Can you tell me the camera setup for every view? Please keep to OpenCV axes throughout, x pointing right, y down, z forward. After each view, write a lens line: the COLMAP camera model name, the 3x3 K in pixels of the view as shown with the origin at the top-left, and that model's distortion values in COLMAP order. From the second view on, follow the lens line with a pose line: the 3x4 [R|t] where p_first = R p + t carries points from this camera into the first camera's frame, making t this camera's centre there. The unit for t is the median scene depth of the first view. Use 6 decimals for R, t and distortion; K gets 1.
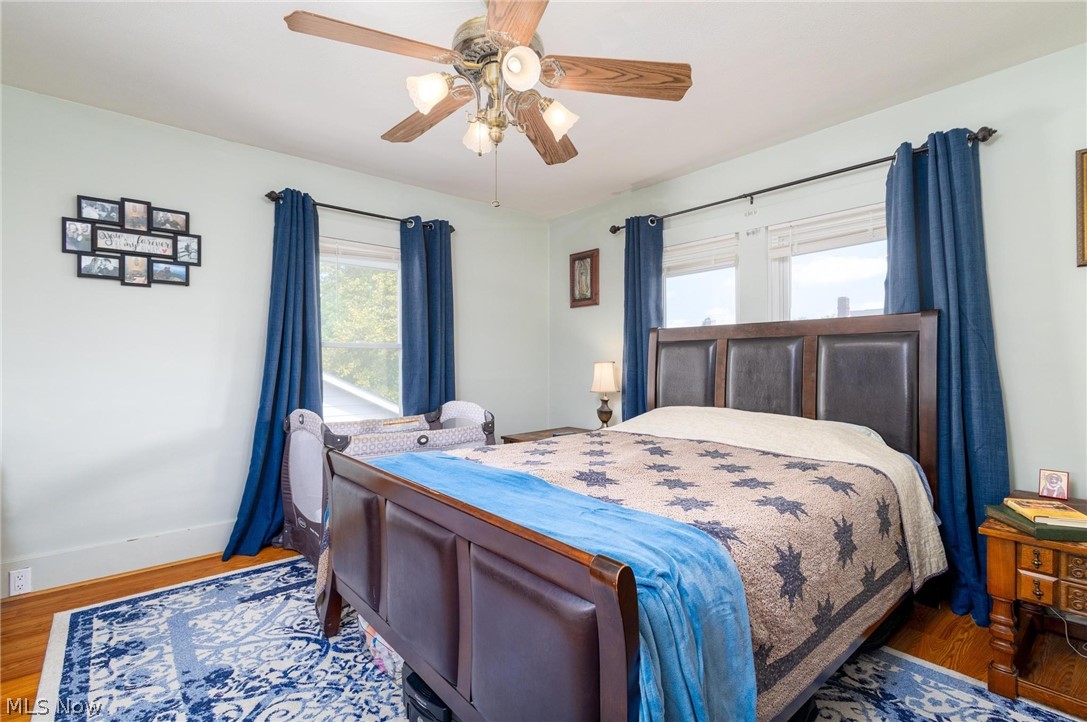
lens RADIAL K [[499.7, 0, 545.8], [0, 499.7, 358.8], [0, 0, 1]] dist [0.009932, -0.007572]
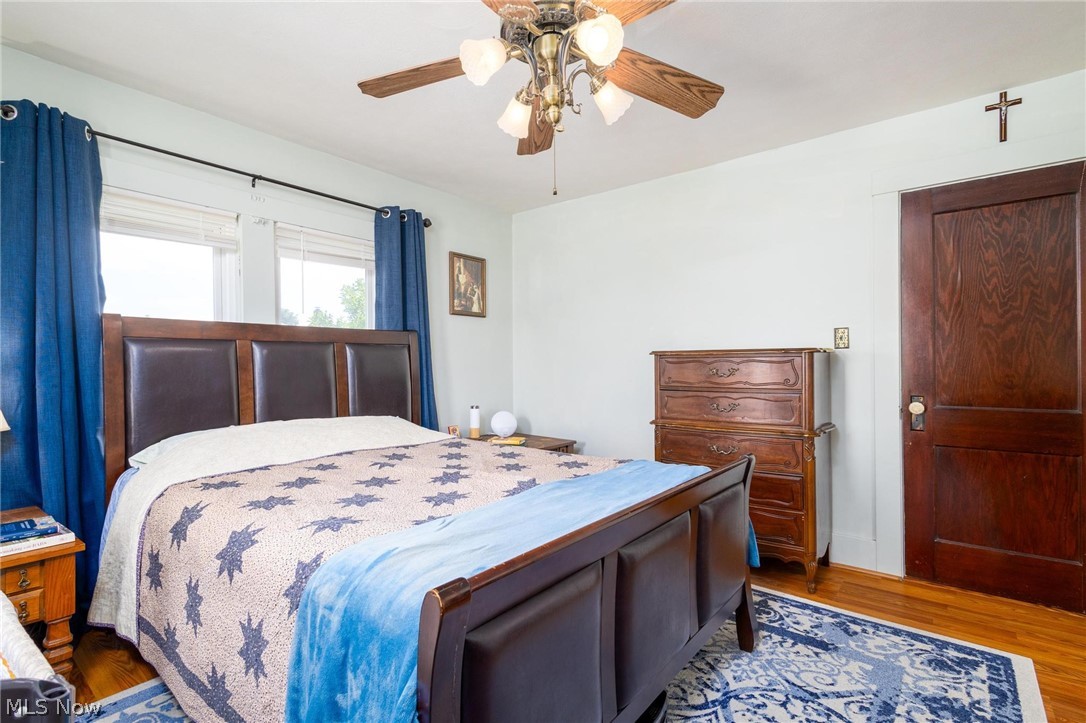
lens RADIAL K [[499.2, 0, 545.3], [0, 499.2, 359.3], [0, 0, 1]] dist [0.009932, -0.007572]
pose [[-0.177985, -0.002452, 0.984030, -0.678714], [-0.006783, 0.999976, 0.001265, -0.012079], [-0.984010, -0.006450, -0.177998, 0.801889]]
